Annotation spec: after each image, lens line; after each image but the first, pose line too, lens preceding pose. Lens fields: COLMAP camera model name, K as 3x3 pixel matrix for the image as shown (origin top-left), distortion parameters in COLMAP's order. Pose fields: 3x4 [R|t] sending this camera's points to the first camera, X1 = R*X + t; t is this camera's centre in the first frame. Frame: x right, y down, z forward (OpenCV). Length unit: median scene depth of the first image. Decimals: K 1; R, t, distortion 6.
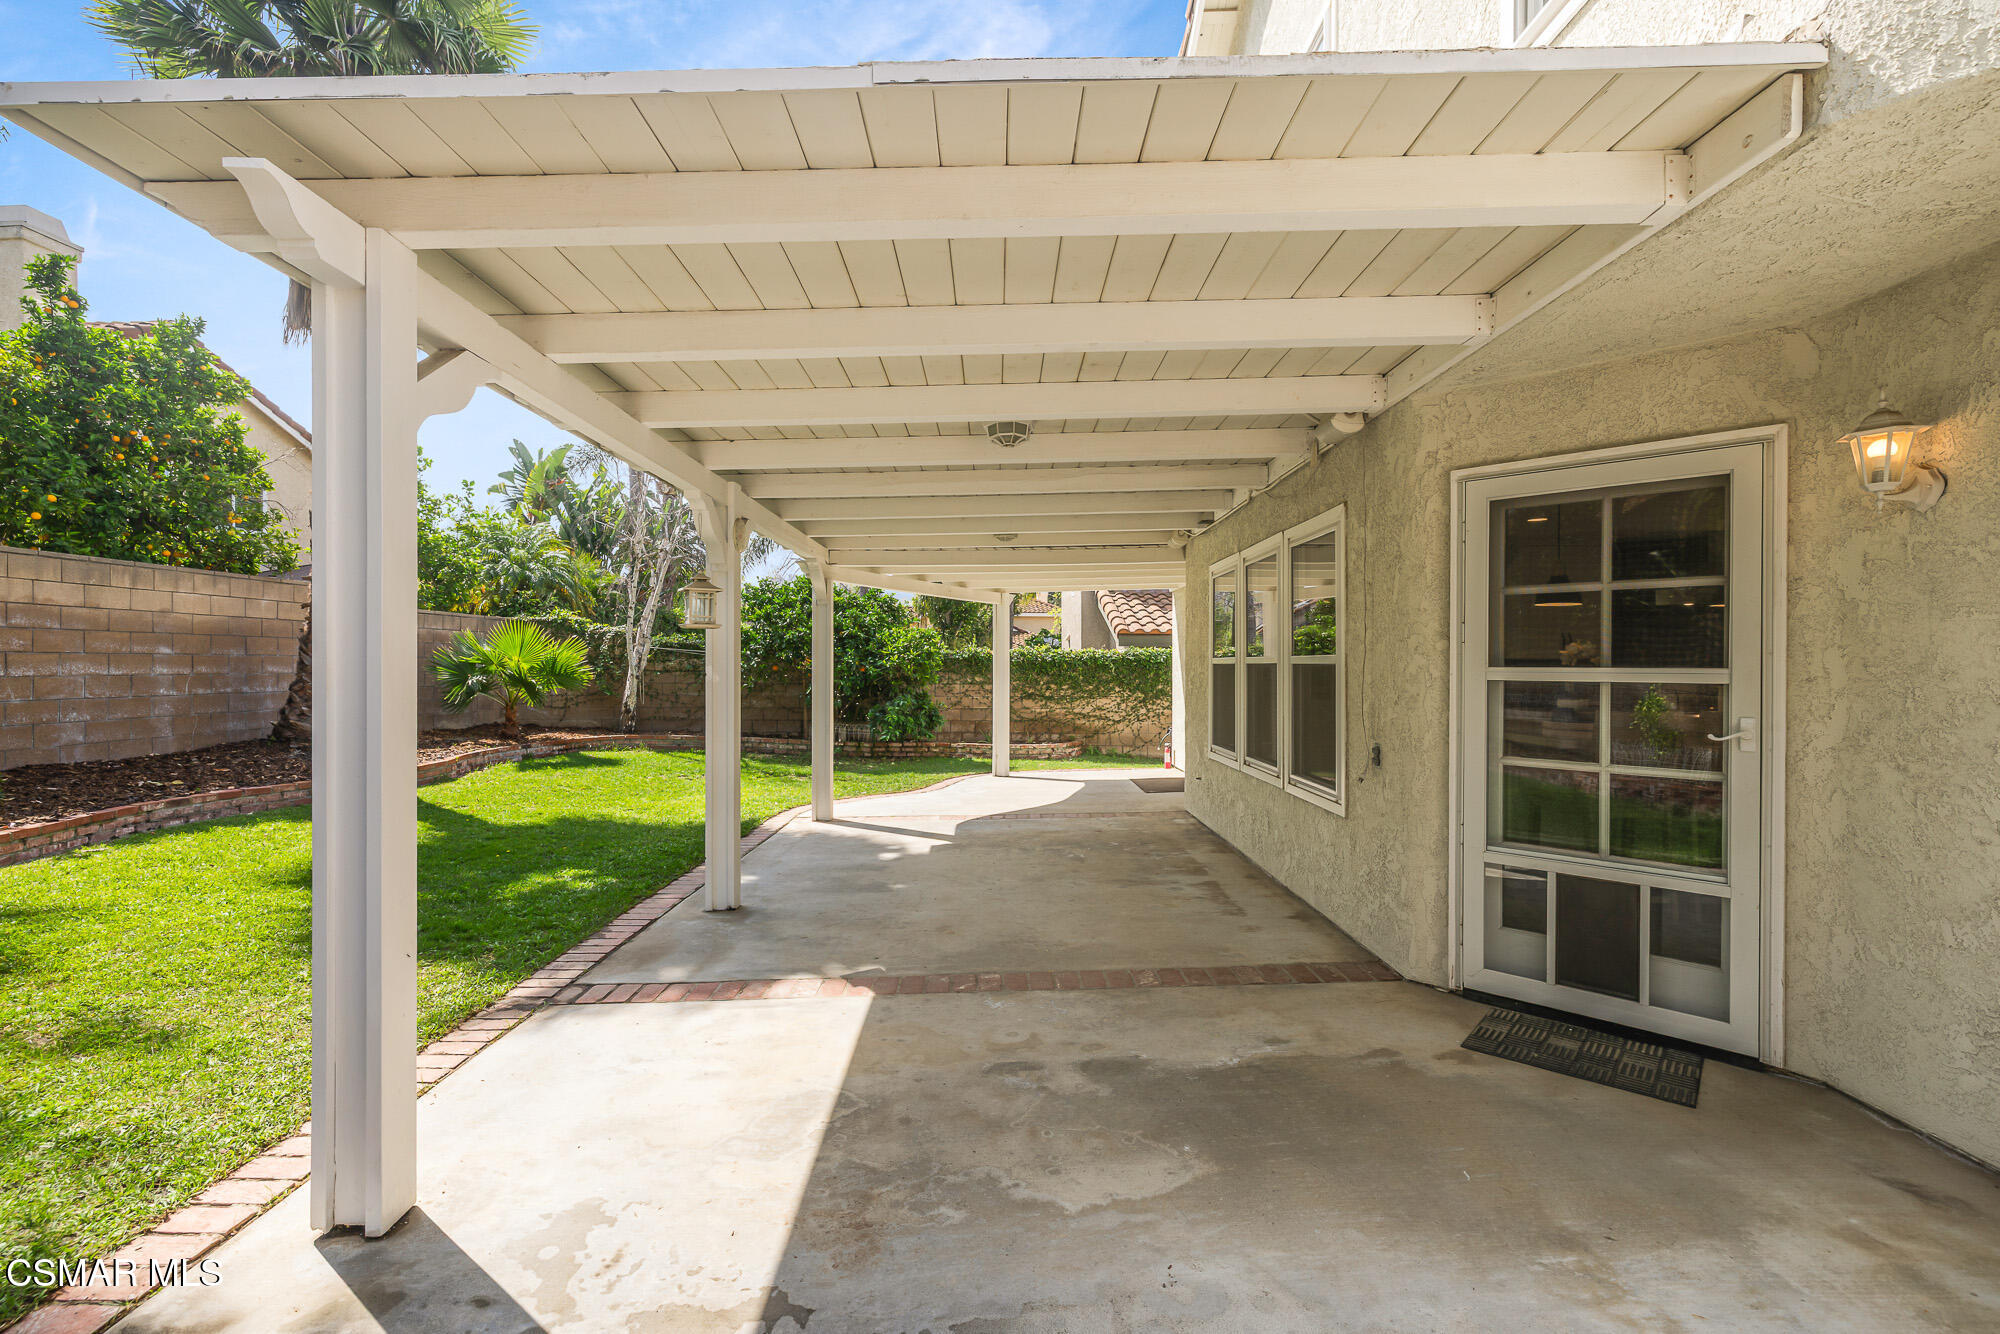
lens RADIAL K [[885.8, 0, 1004.4], [0, 885.8, 667.8], [0, 0, 1]] dist [0.003657, 0.001055]
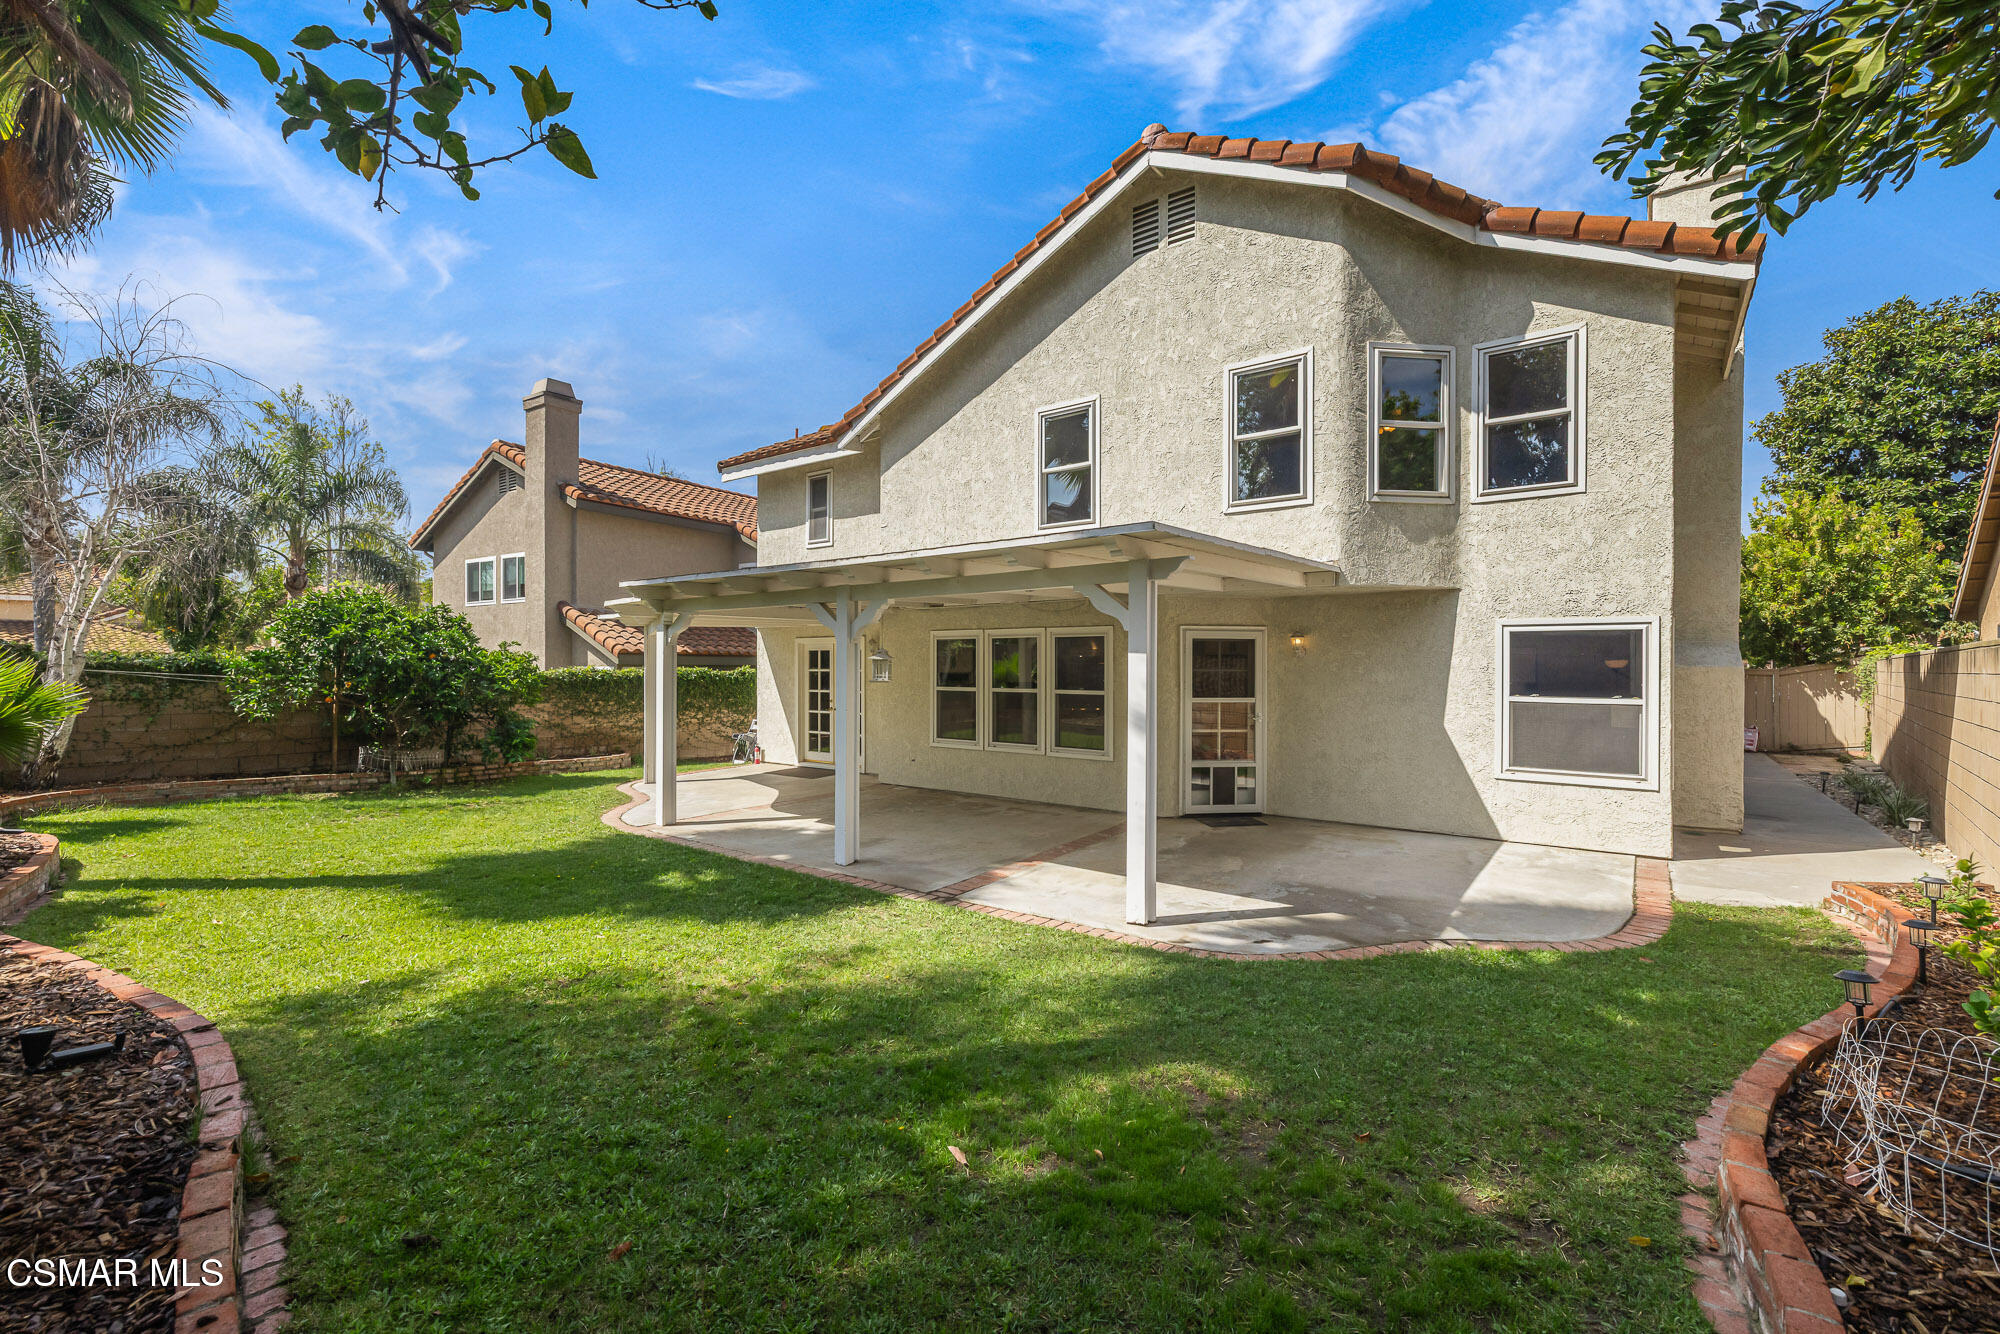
lens RADIAL K [[841.6, 0, 1003.5], [0, 841.6, 665.3], [0, 0, 1]] dist [-0.002162, 0.001502]
pose [[0.611323, -0.000561, 0.791381, -0.956686], [0.001505, 0.999999, -0.000453, -0.051039], [-0.791380, 0.001468, 0.611323, -0.075080]]
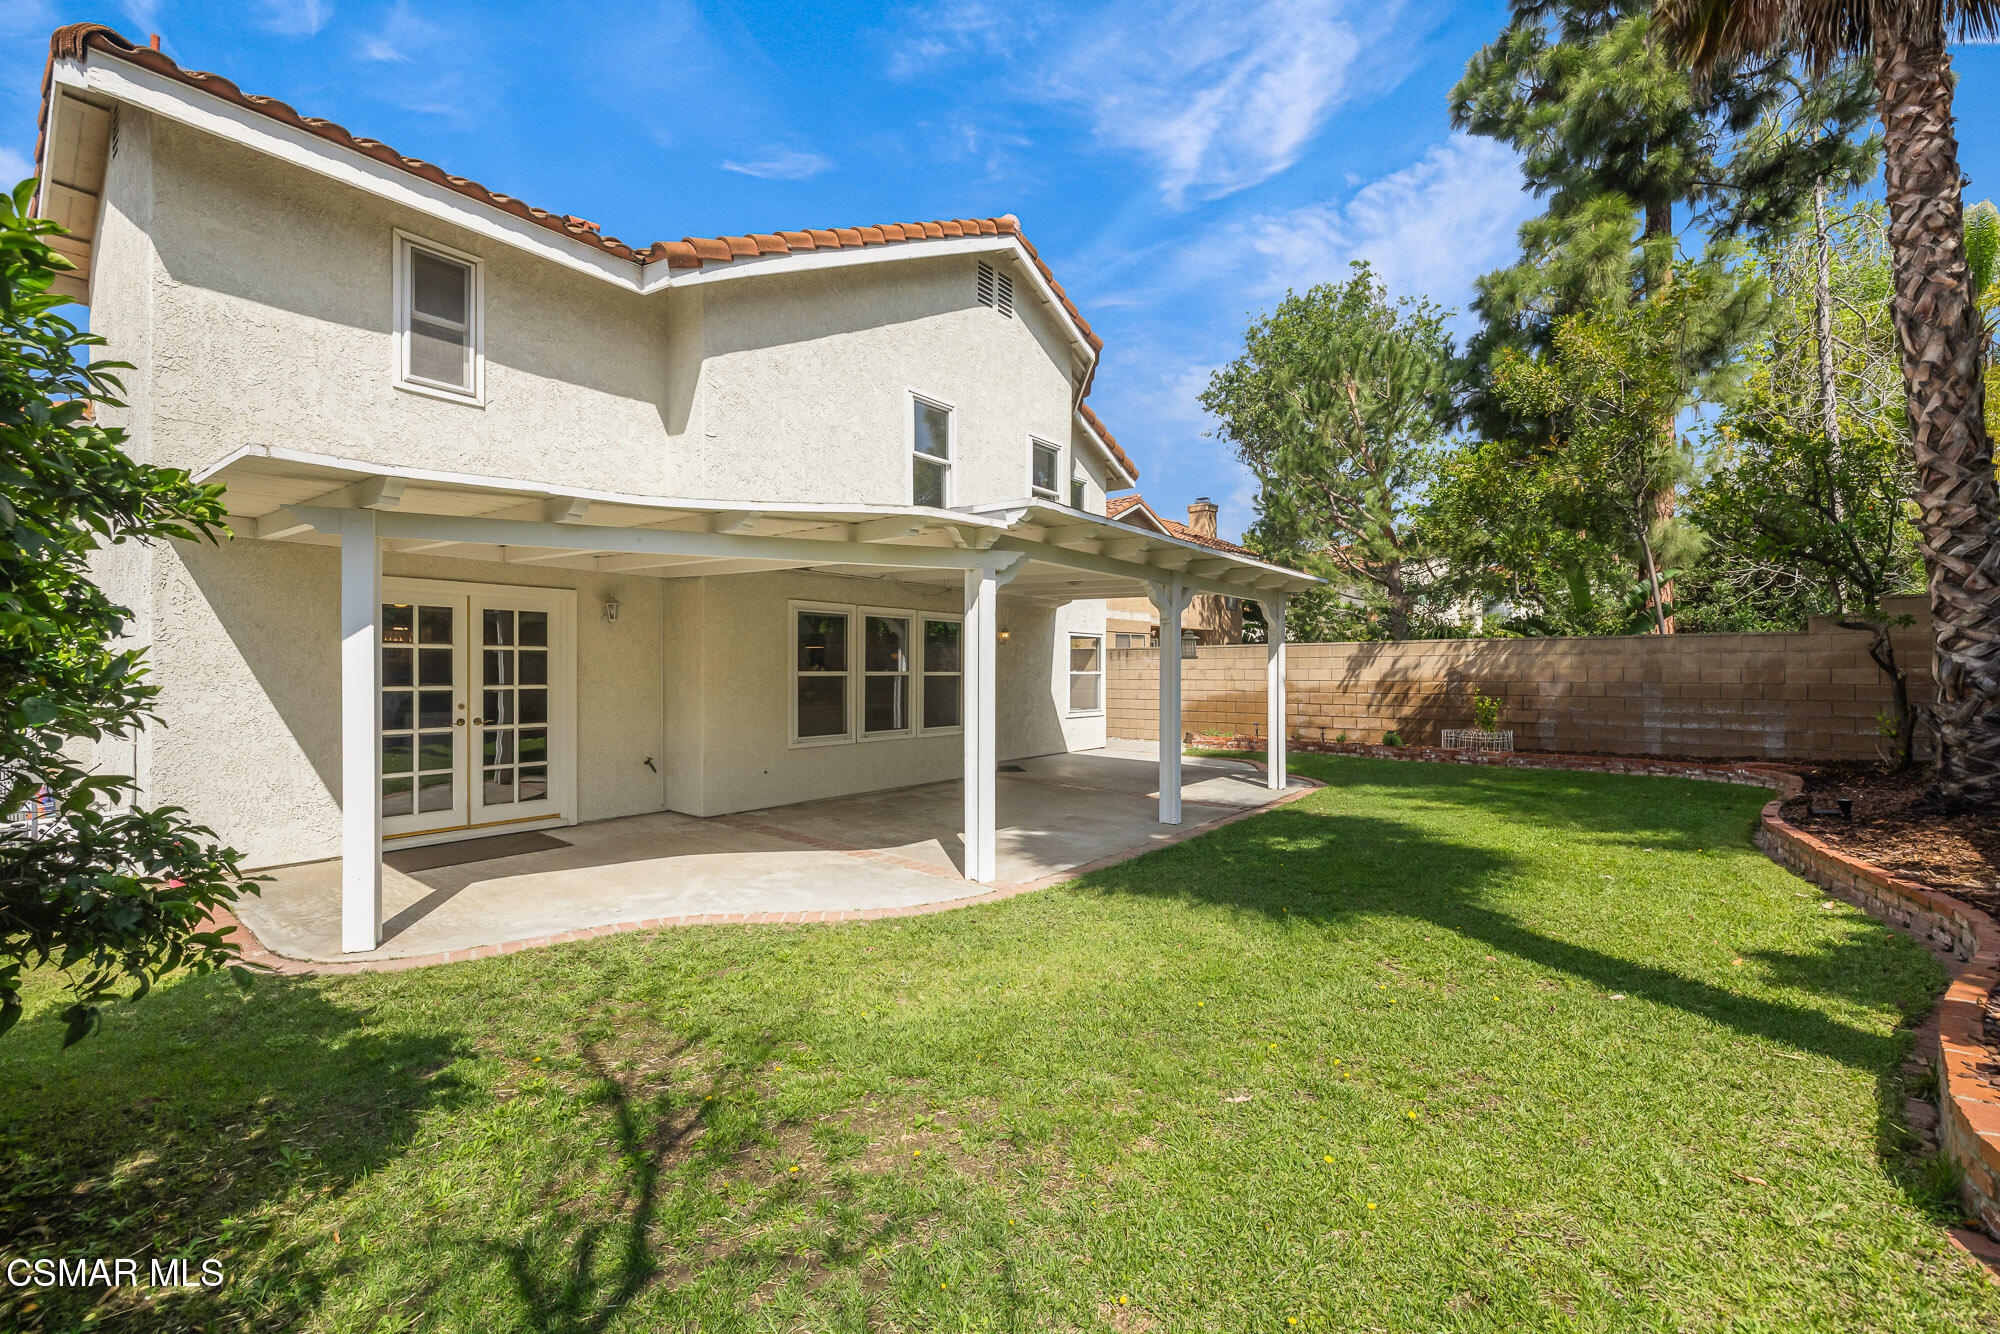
lens RADIAL K [[841.6, 0, 996.4], [0, 841.6, 663.2], [0, 0, 1]] dist [-0.002162, 0.001502]
pose [[-0.778439, 0.004271, 0.627706, -0.778337], [0.000659, 0.999982, -0.005986, -0.015758], [-0.627720, -0.004246, -0.778428, 1.795986]]
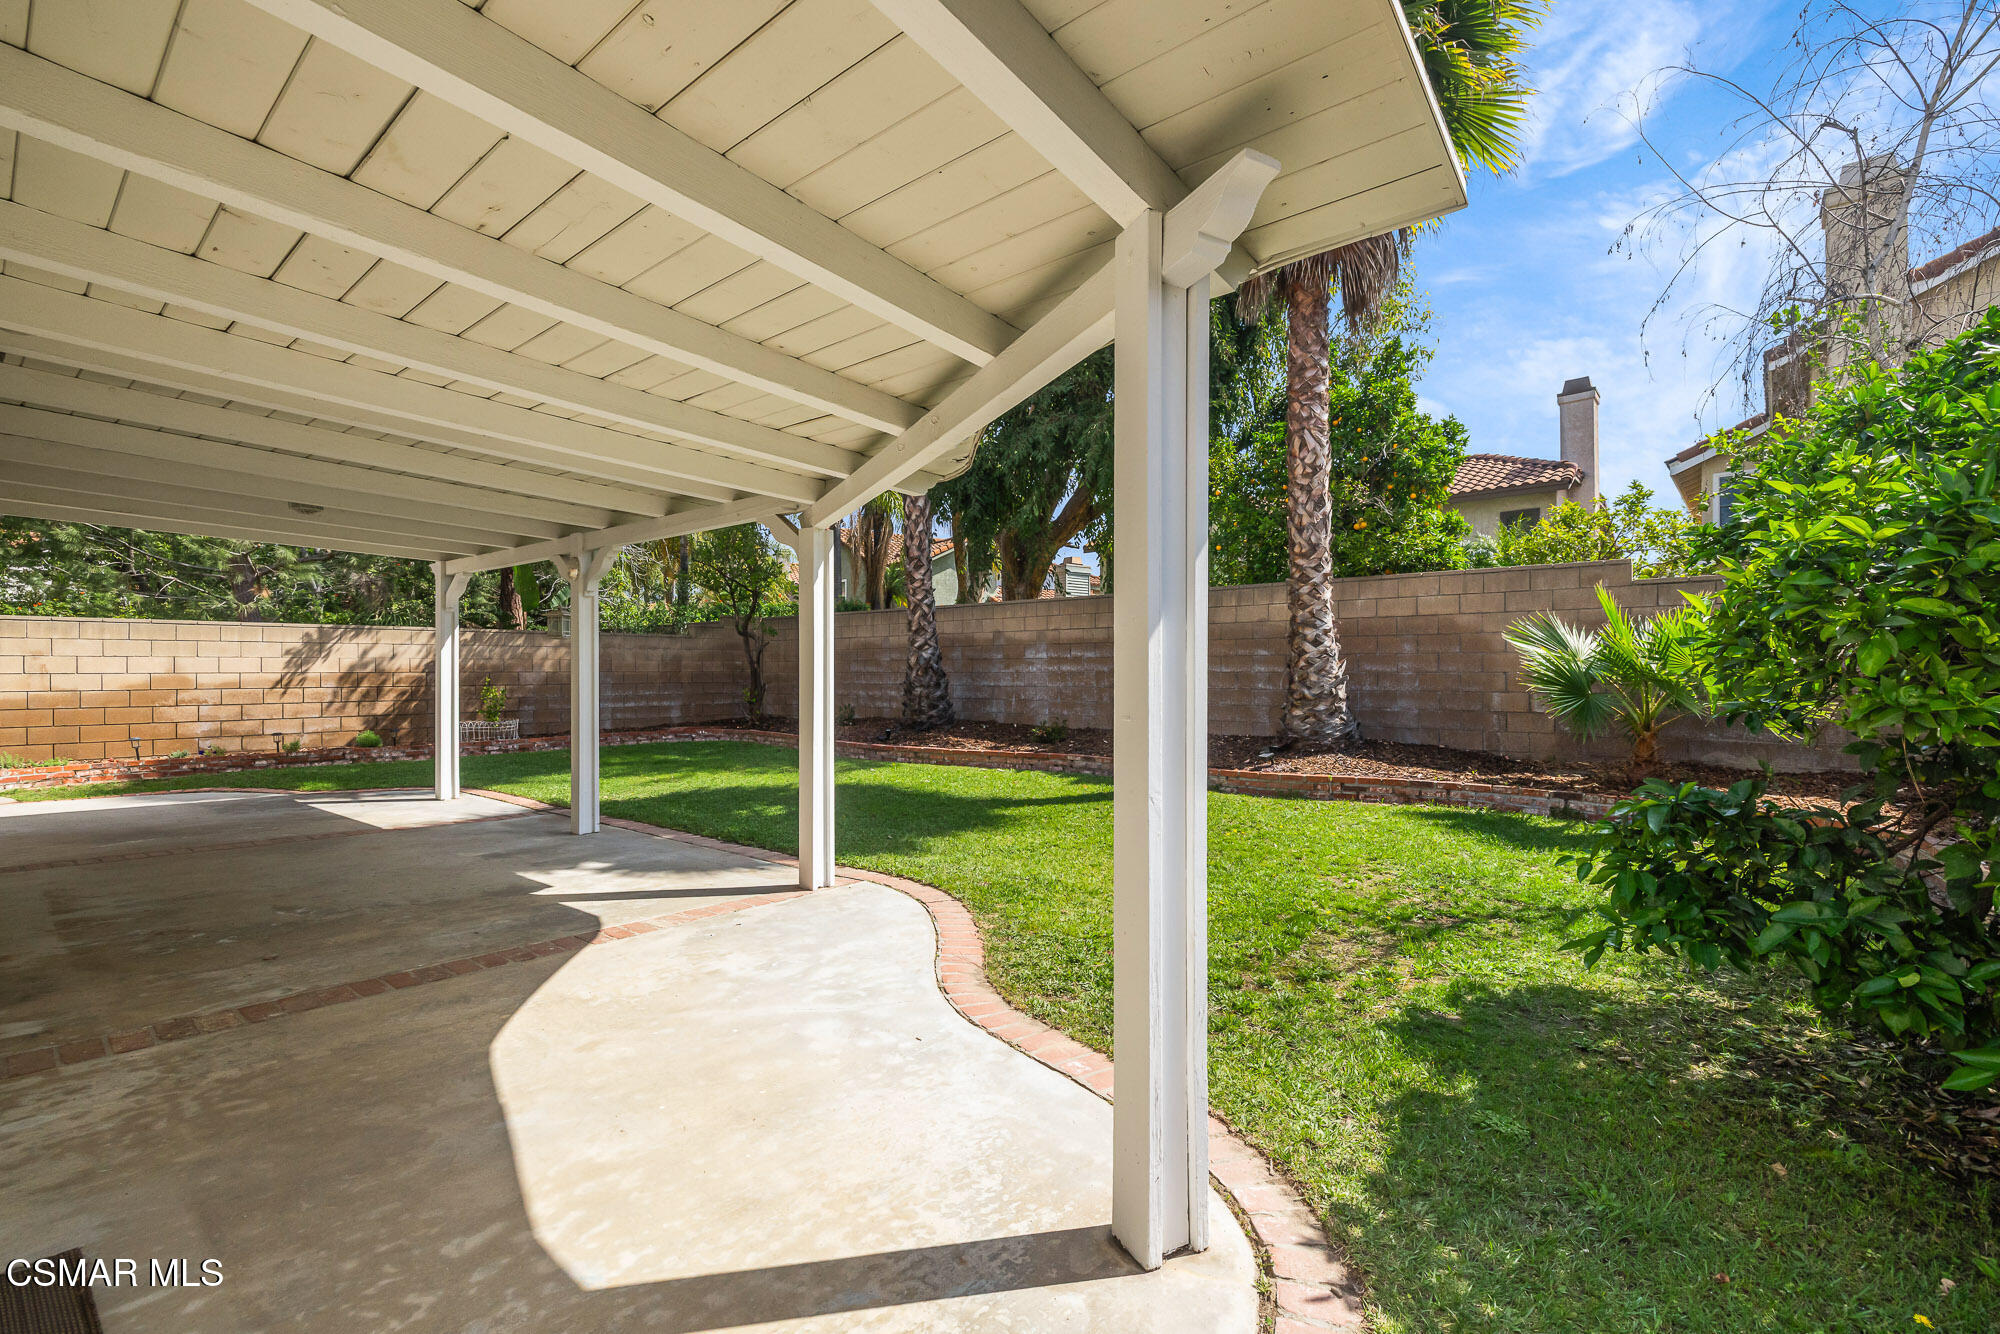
lens RADIAL K [[841.6, 0, 996.4], [0, 841.6, 667.2], [0, 0, 1]] dist [-0.002162, 0.001502]
pose [[-0.621677, -0.003258, -0.783267, 0.242799], [-0.001408, 0.999994, -0.003043, 0.005895], [0.783273, -0.000789, -0.621678, 1.731305]]
